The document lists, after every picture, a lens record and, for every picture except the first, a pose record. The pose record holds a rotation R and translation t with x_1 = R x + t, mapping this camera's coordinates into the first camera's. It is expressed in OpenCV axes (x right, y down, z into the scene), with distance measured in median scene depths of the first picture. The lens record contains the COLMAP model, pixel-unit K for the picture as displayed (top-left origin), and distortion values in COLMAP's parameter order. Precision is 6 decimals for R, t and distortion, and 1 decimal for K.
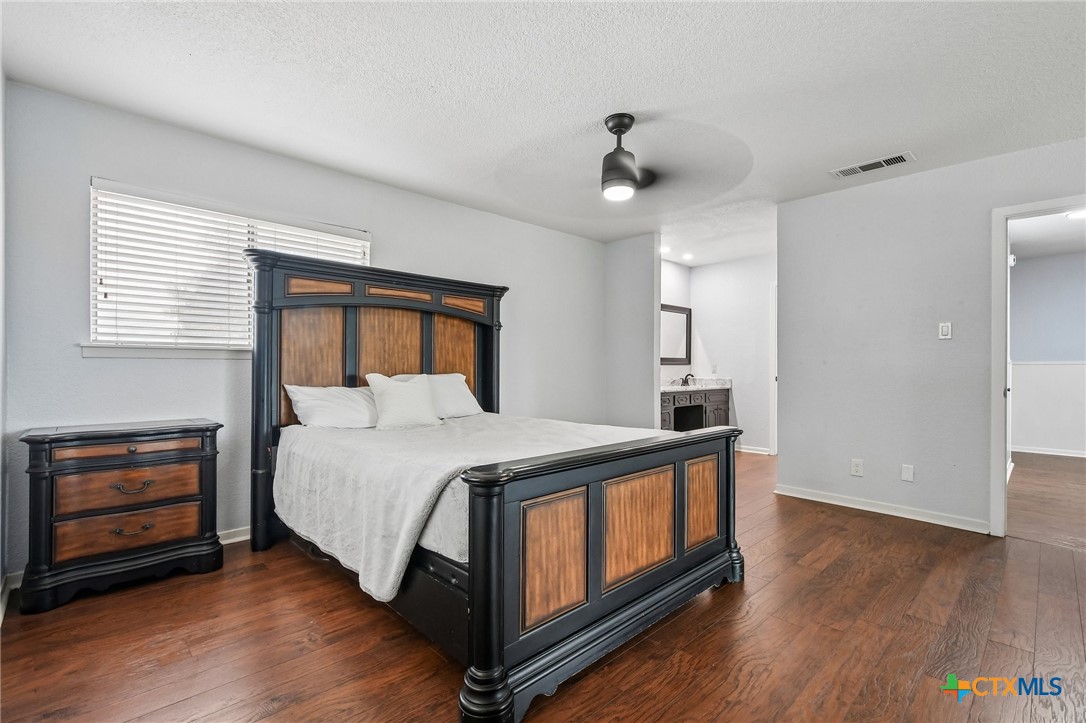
lens RADIAL K [[492.8, 0, 541.6], [0, 492.8, 364.4], [0, 0, 1]] dist [-0.003154, 0.000308]
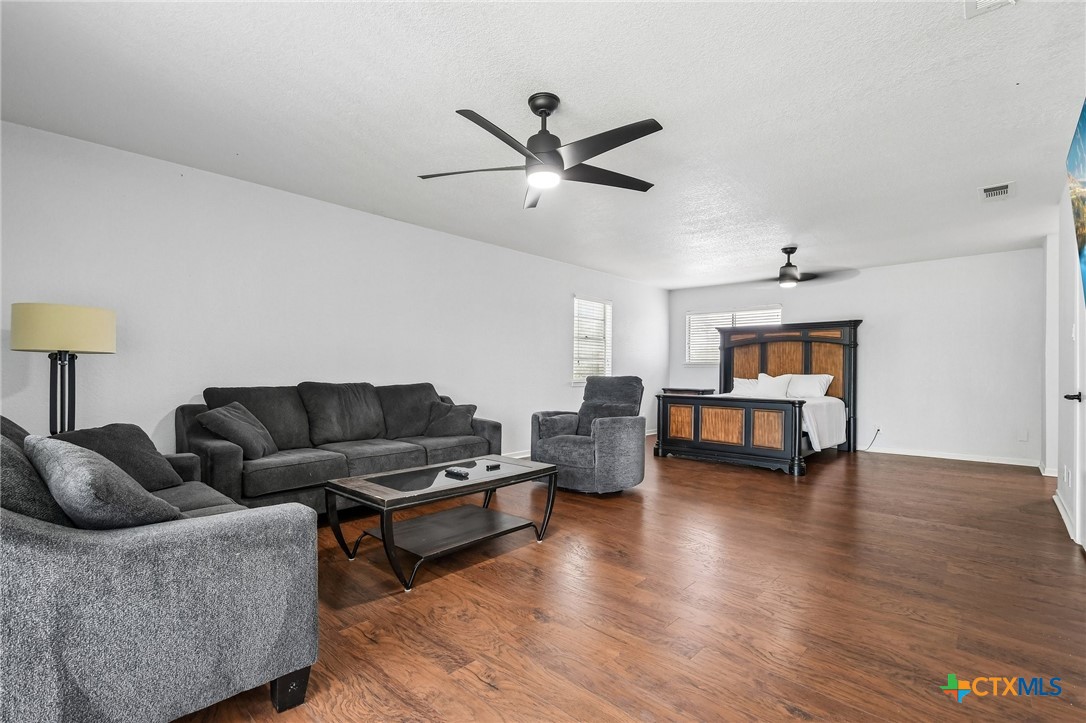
lens RADIAL K [[492.8, 0, 542.3], [0, 492.8, 367.7], [0, 0, 1]] dist [-0.003154, 0.000308]
pose [[0.055913, -0.006844, -0.998412, 1.612926], [0.000238, 0.999977, -0.006842, 0.007240], [0.998436, 0.000145, 0.055913, -0.095951]]
